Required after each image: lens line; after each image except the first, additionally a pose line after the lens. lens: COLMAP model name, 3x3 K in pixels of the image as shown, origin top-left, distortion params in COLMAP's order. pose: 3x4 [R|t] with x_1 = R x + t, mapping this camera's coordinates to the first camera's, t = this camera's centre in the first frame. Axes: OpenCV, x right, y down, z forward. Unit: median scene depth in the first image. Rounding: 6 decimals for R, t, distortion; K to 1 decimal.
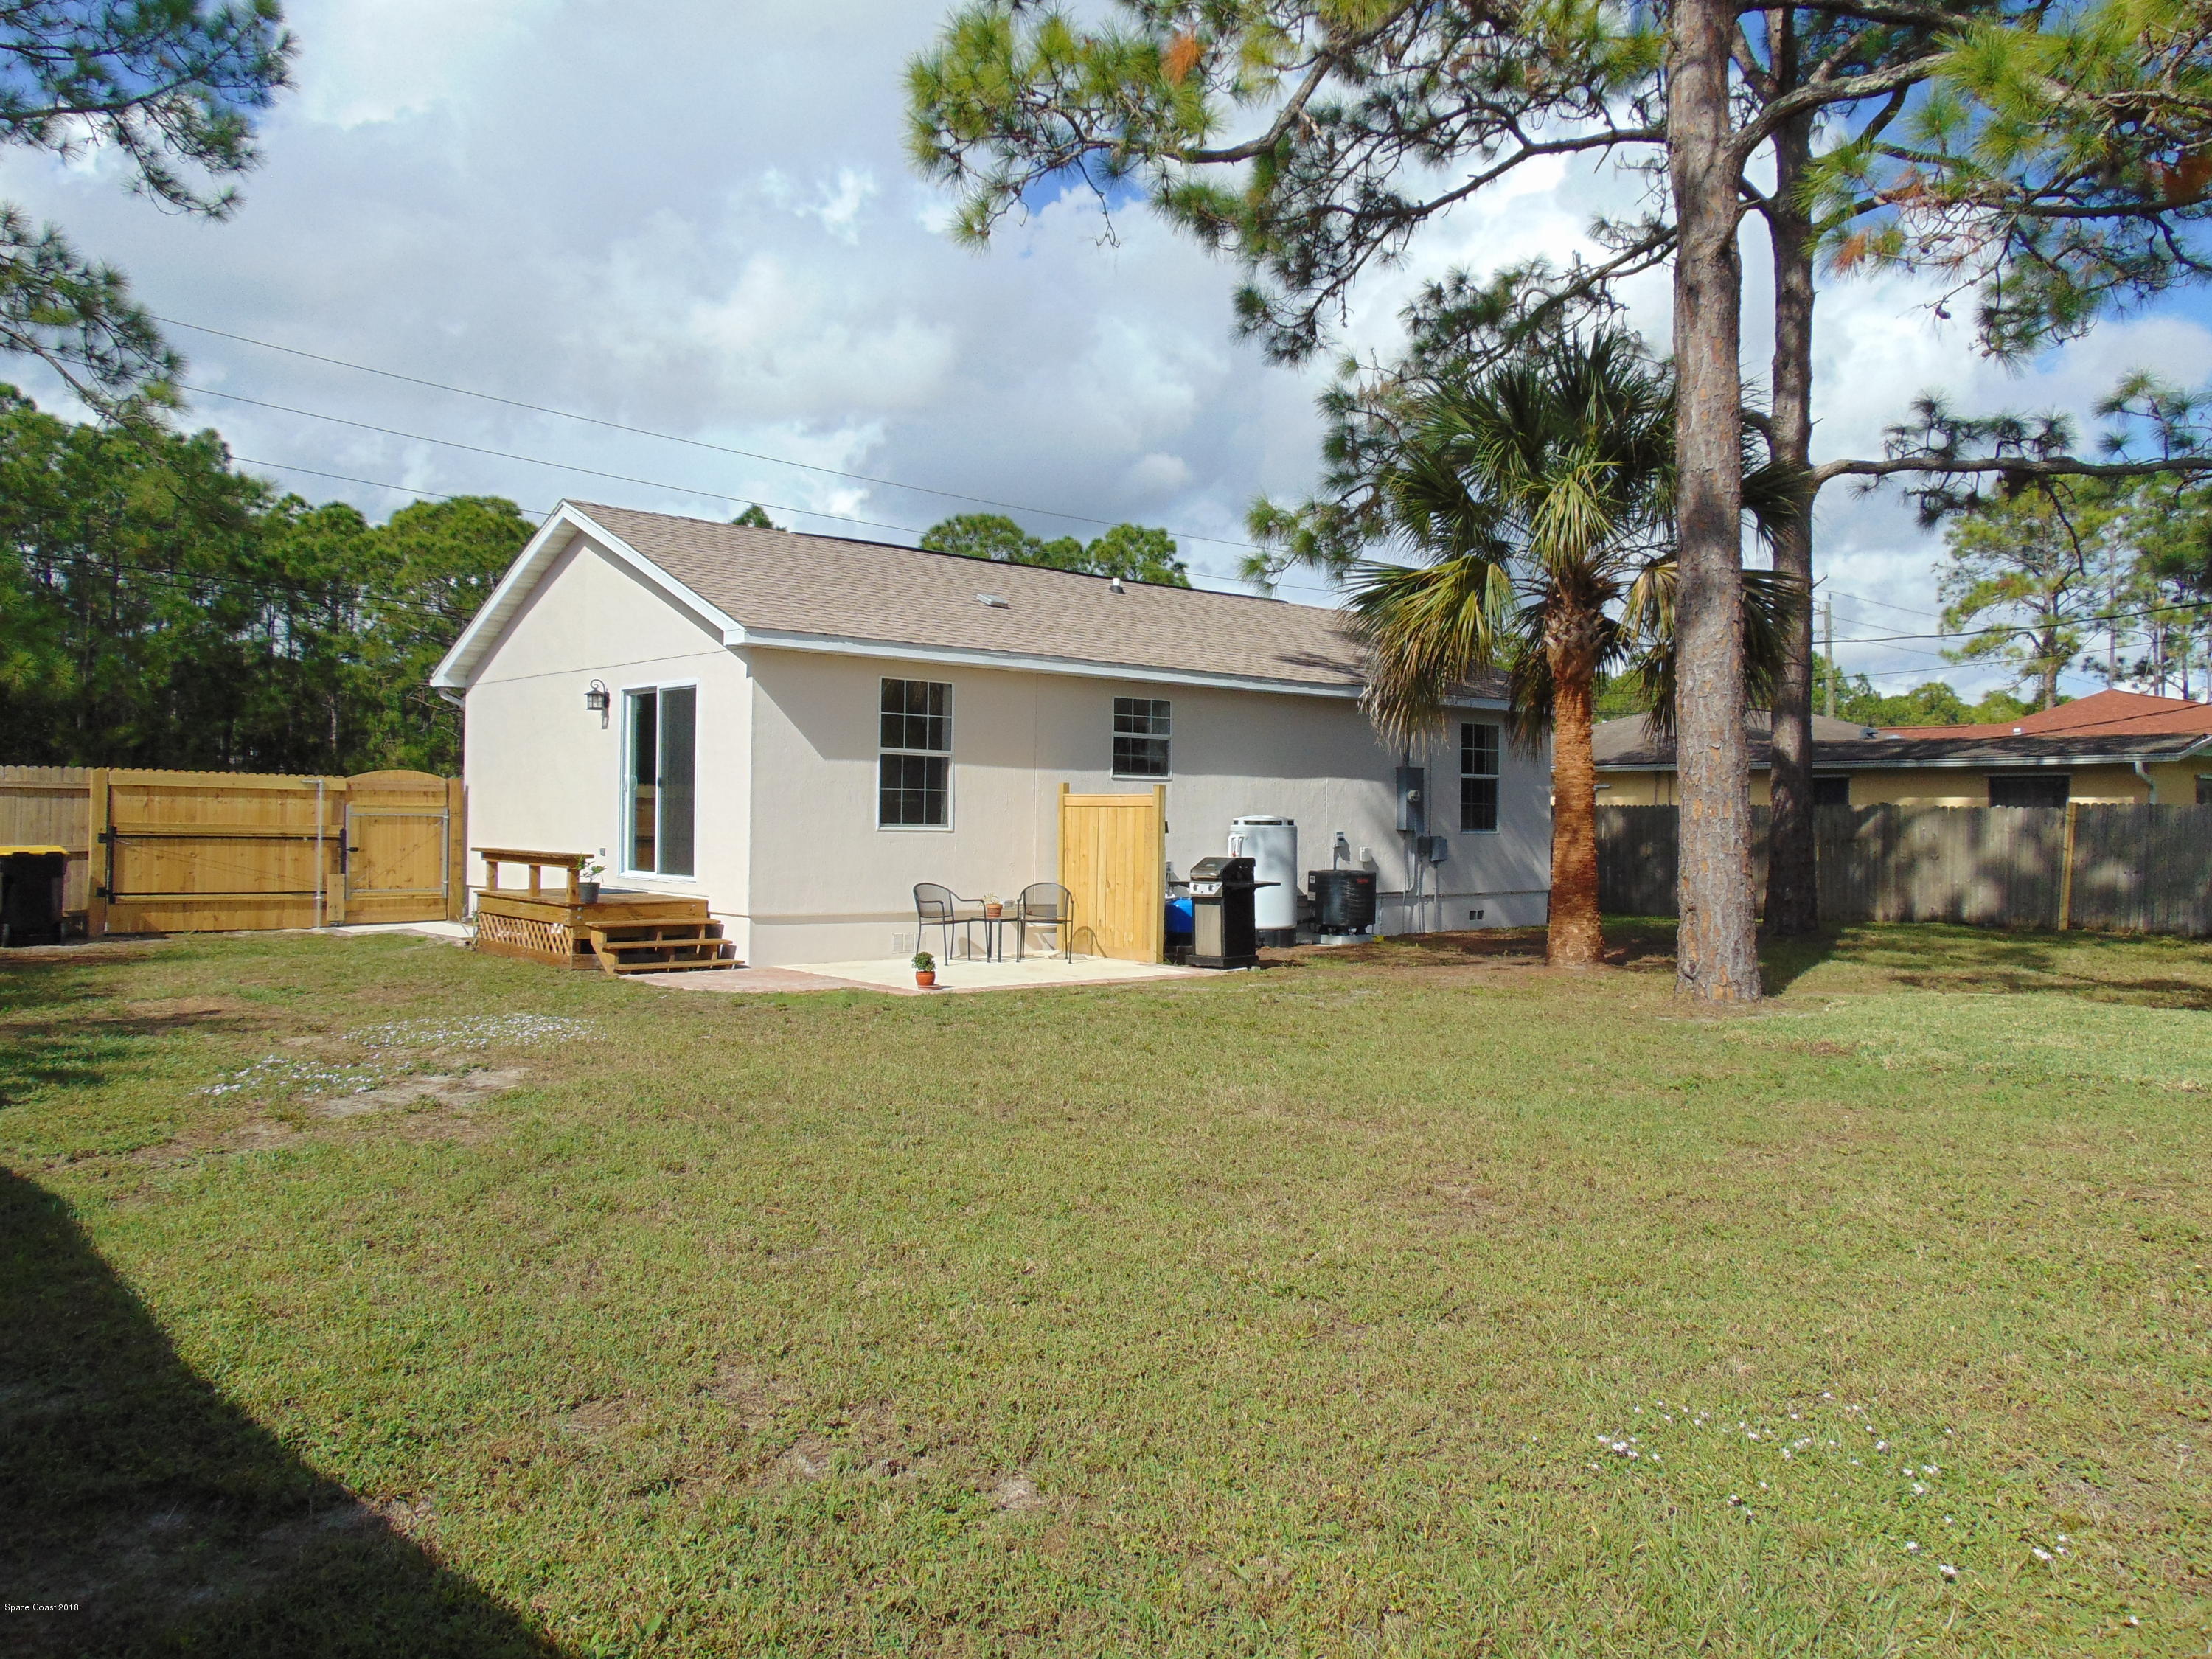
lens RADIAL K [[1660.4, 0, 1104.6], [0, 1660.4, 822.1], [0, 0, 1]] dist [-0.043572, 0.099012]
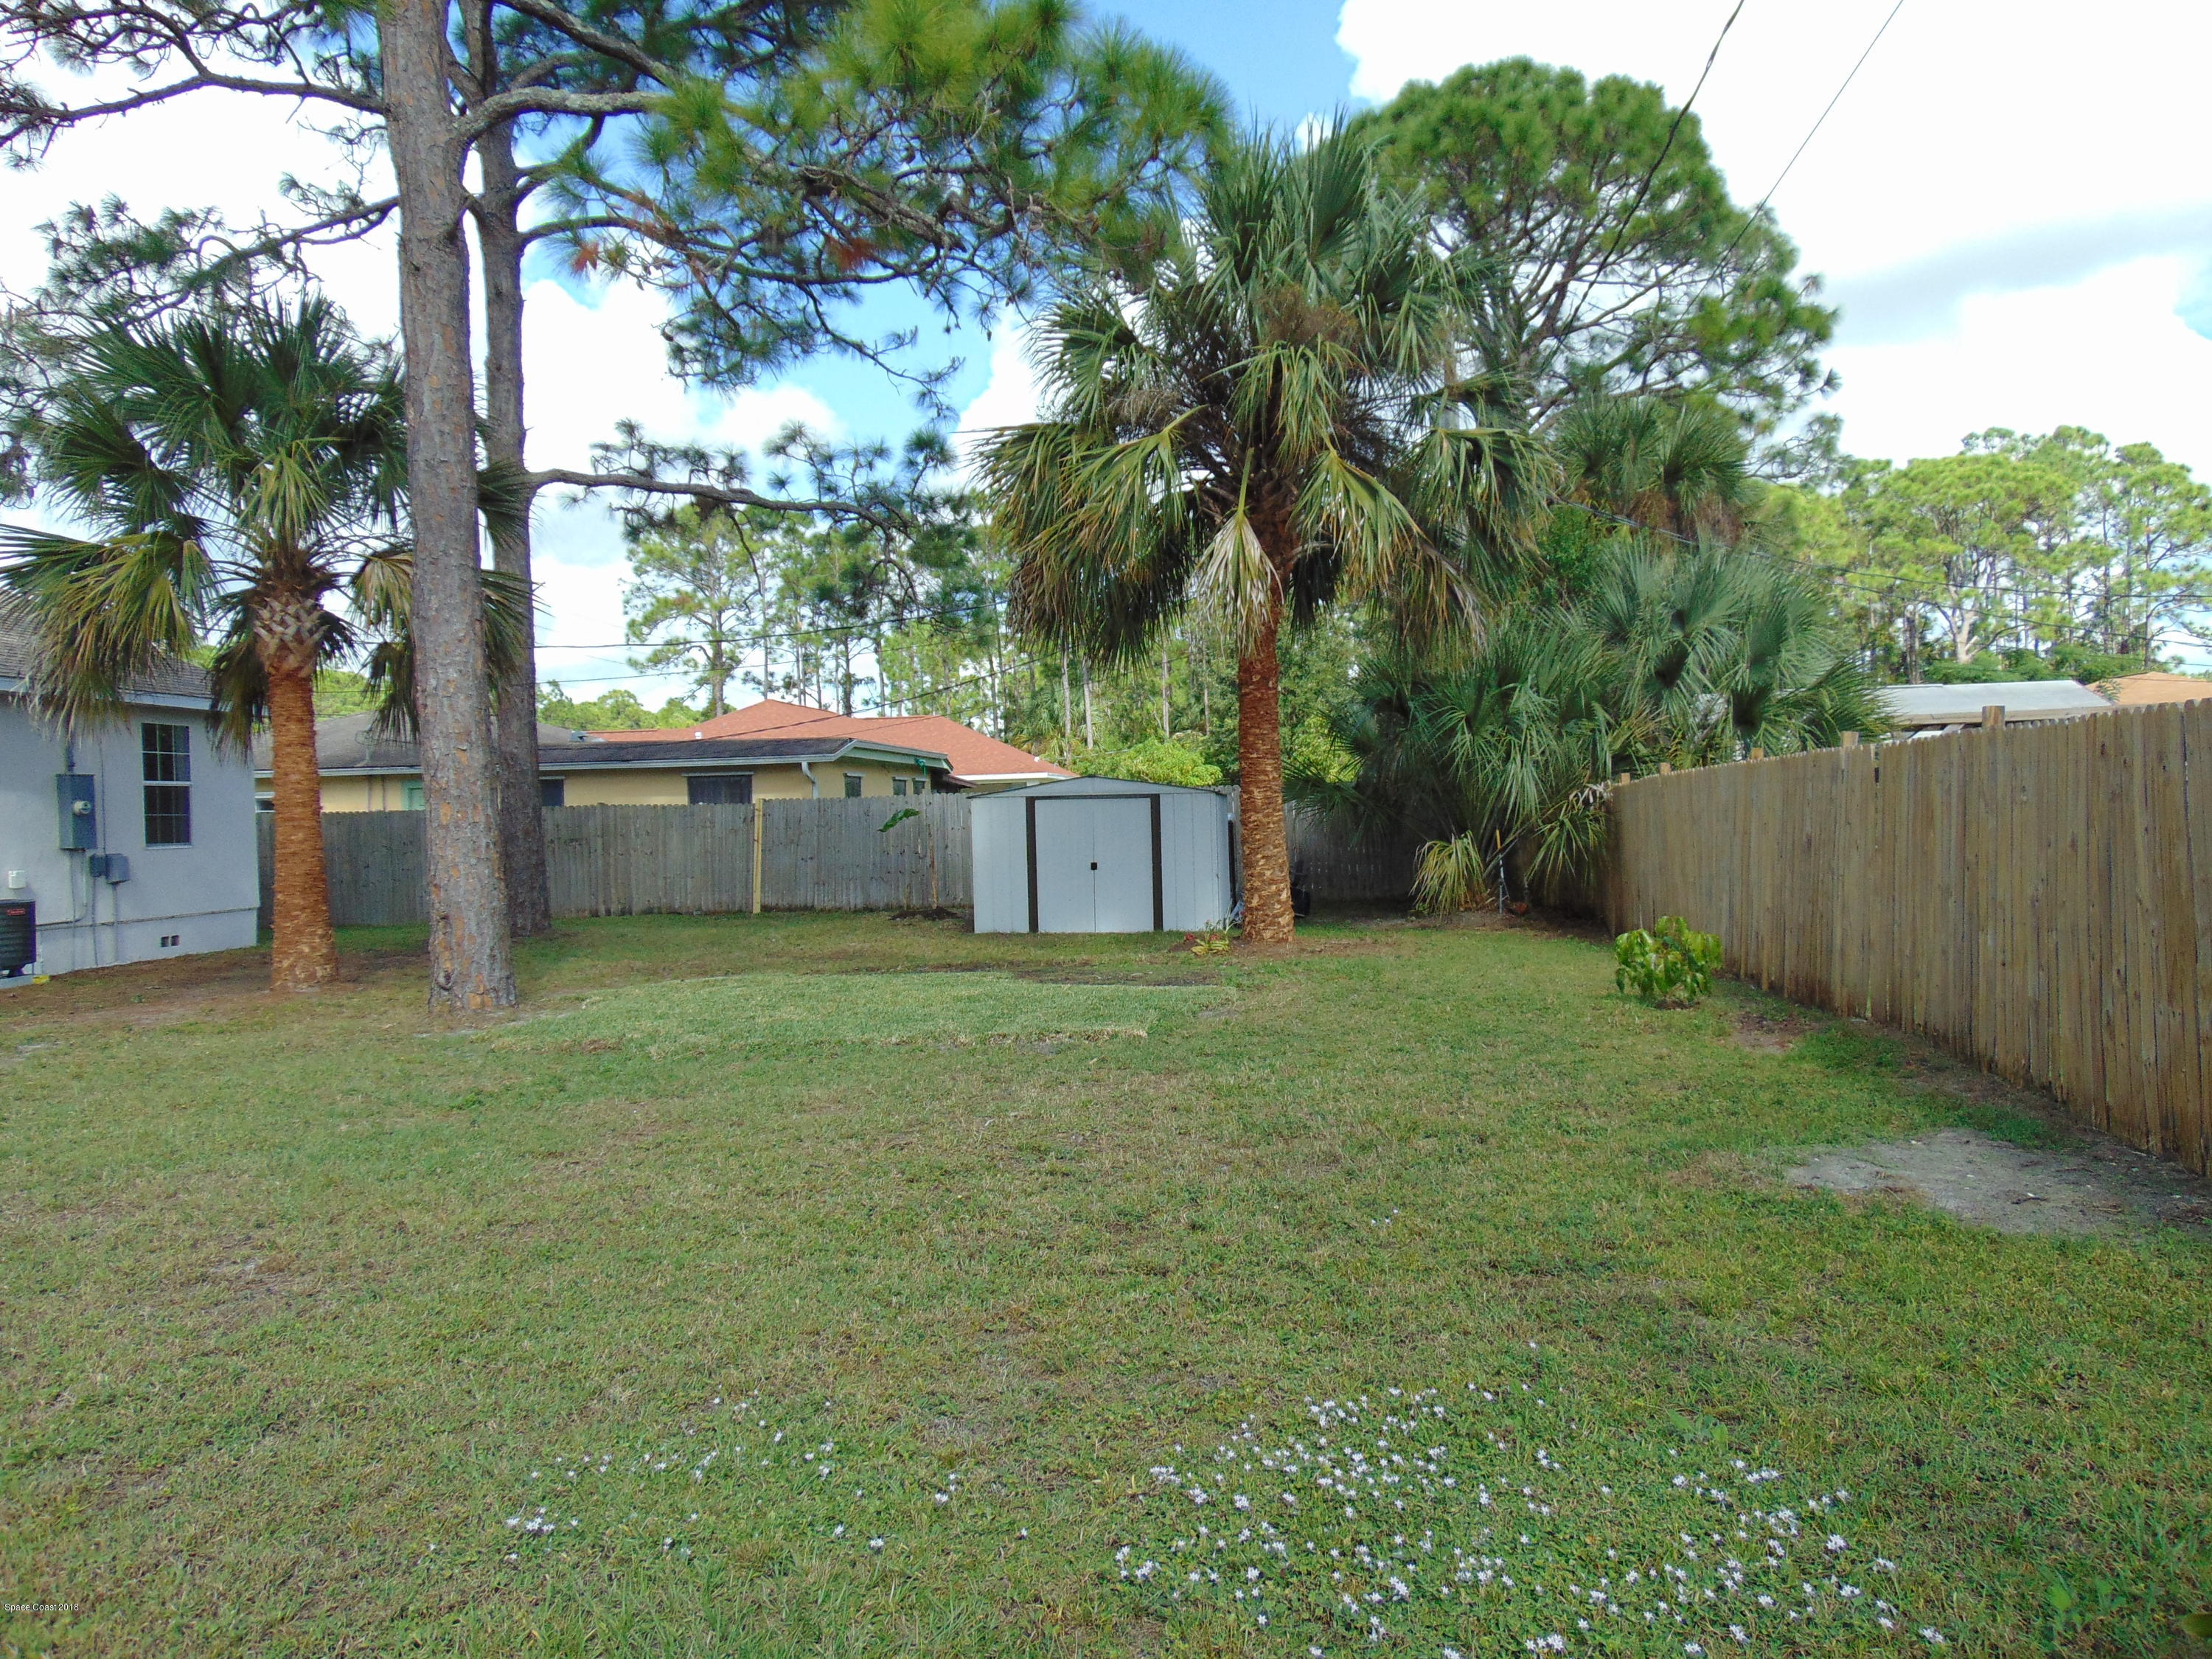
lens RADIAL K [[1660.4, 0, 1104.6], [0, 1660.4, 822.1], [0, 0, 1]] dist [-0.043572, 0.099012]
pose [[0.730551, -0.031832, 0.682116, -0.012301], [0.033395, 0.999383, 0.010871, -0.000325], [-0.682041, 0.014837, 0.731164, 0.025666]]
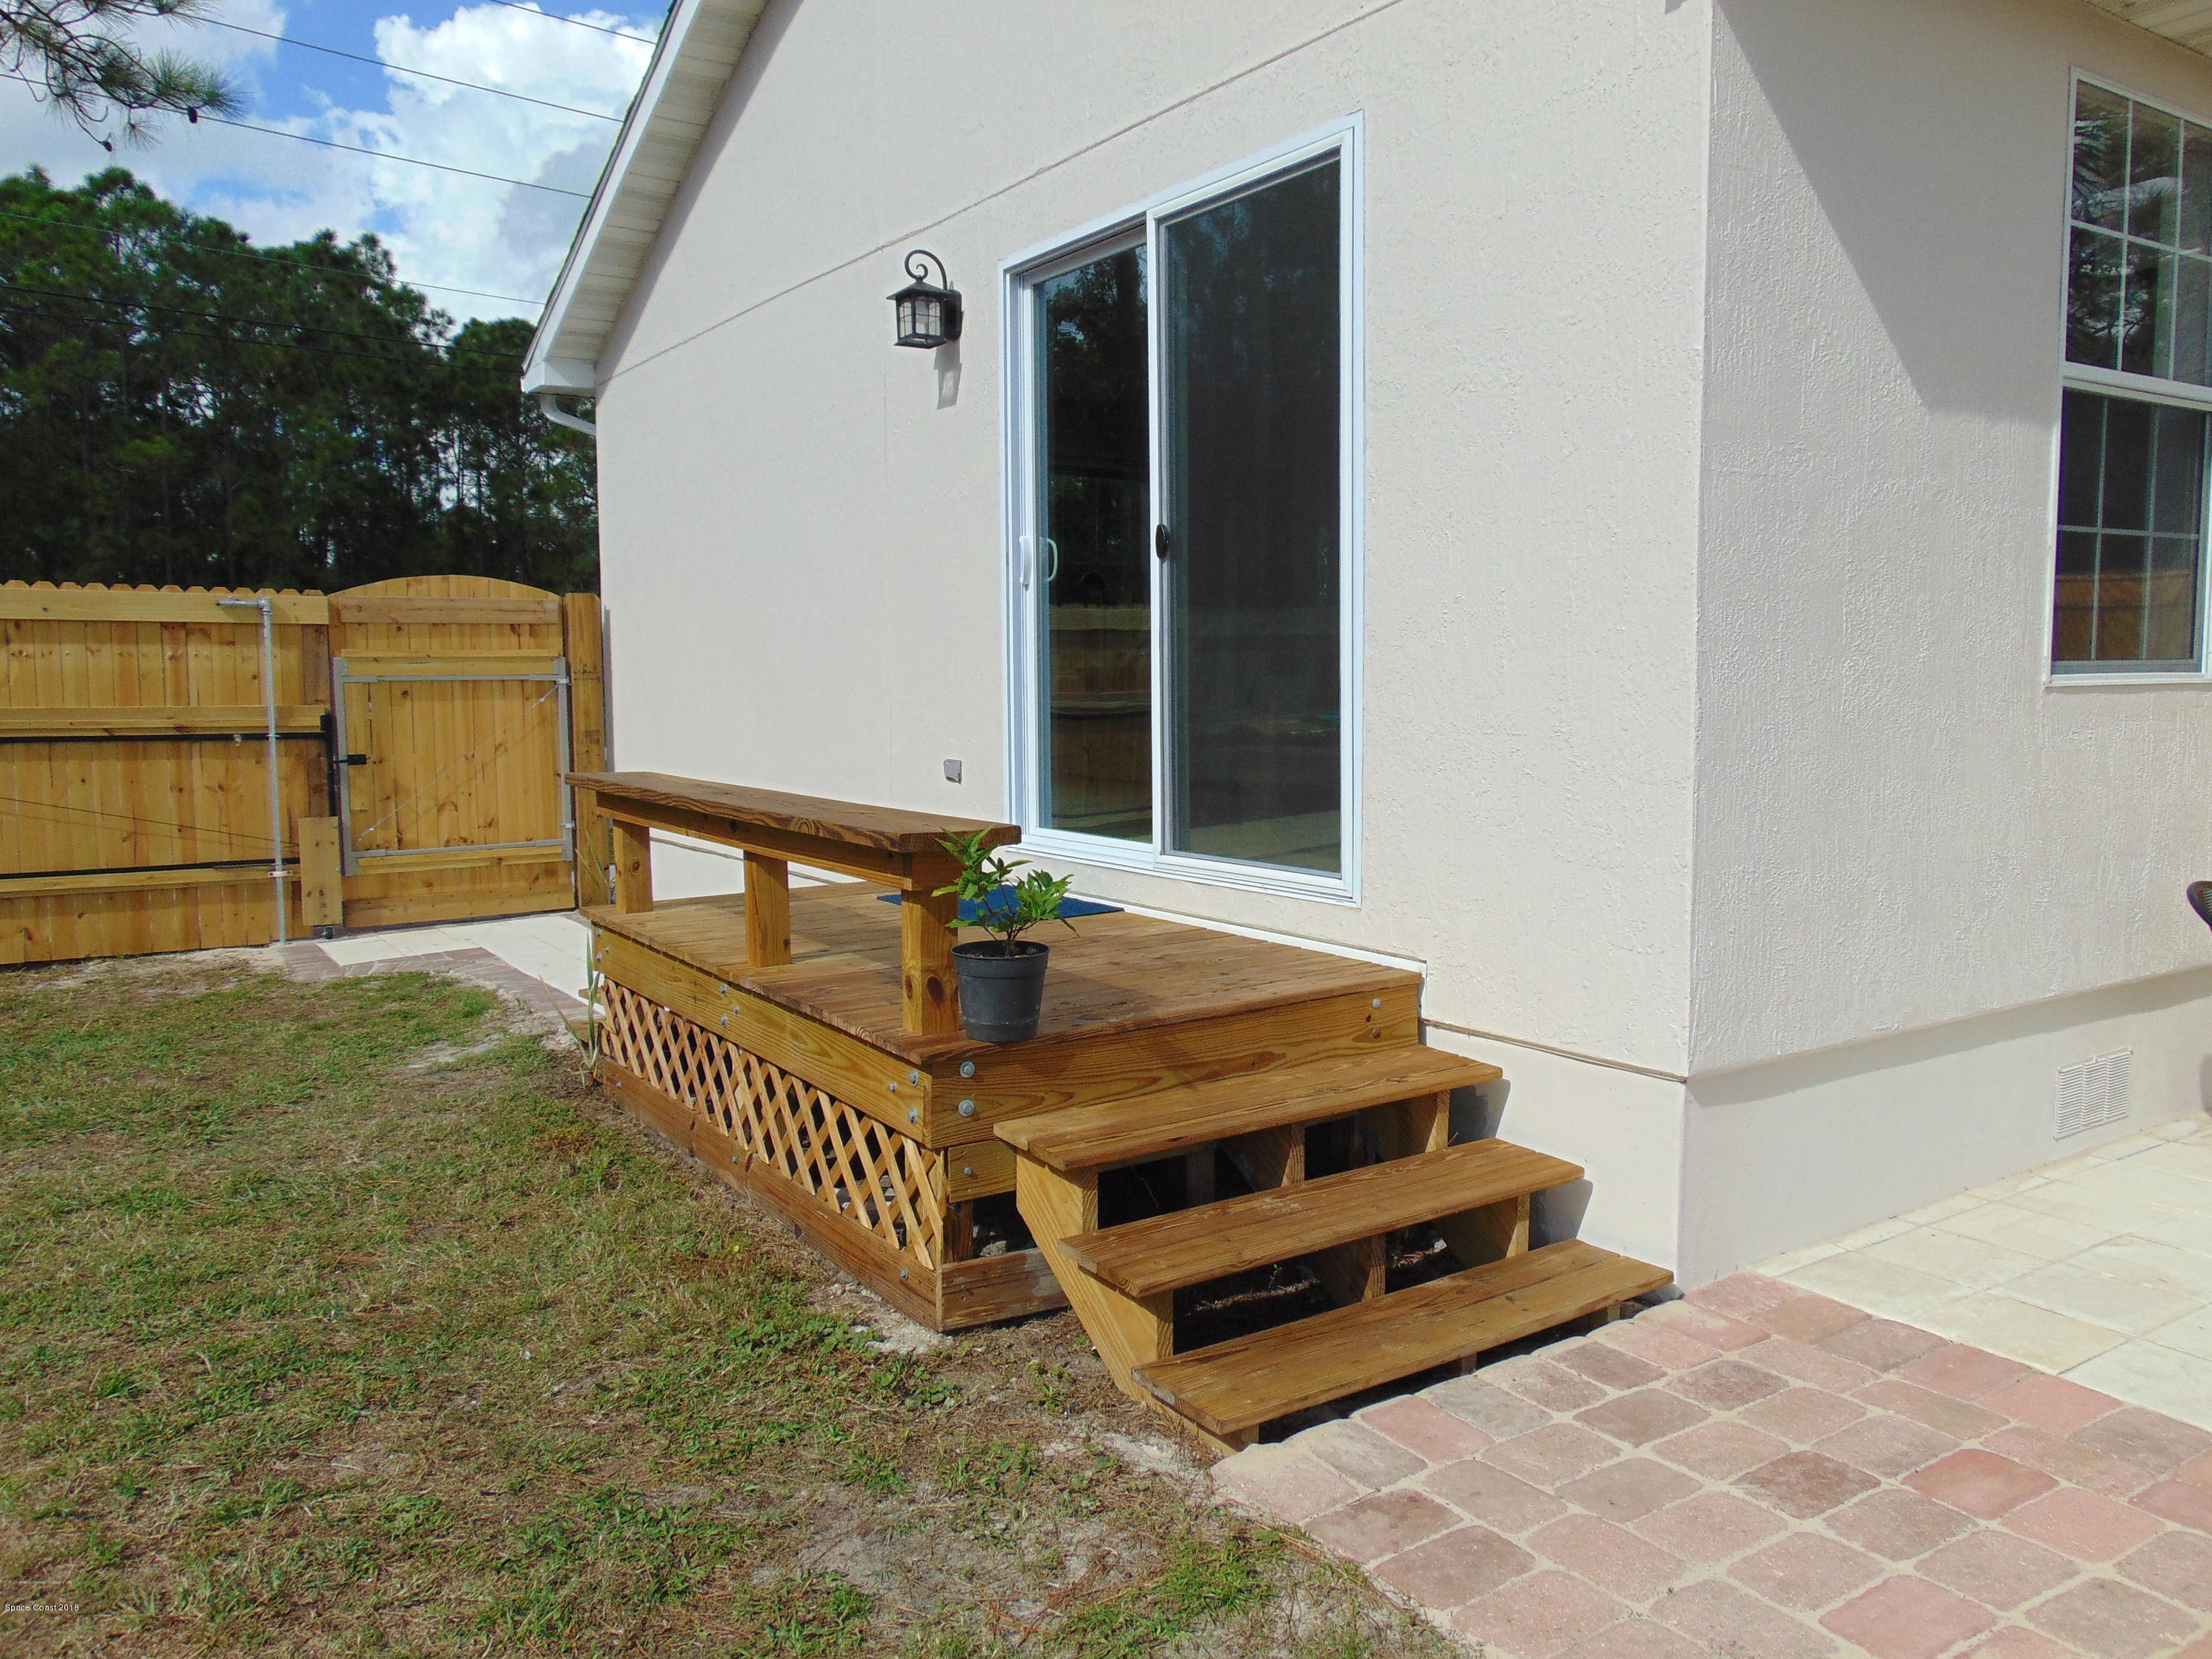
lens RADIAL K [[1660.4, 0, 1104.6], [0, 1660.4, 822.1], [0, 0, 1]] dist [-0.043572, 0.099012]
pose [[0.992147, -0.011496, -0.124549, -0.038003], [0.022314, 0.996061, 0.085814, 0.000003], [0.123072, -0.087919, 0.988496, 0.110004]]
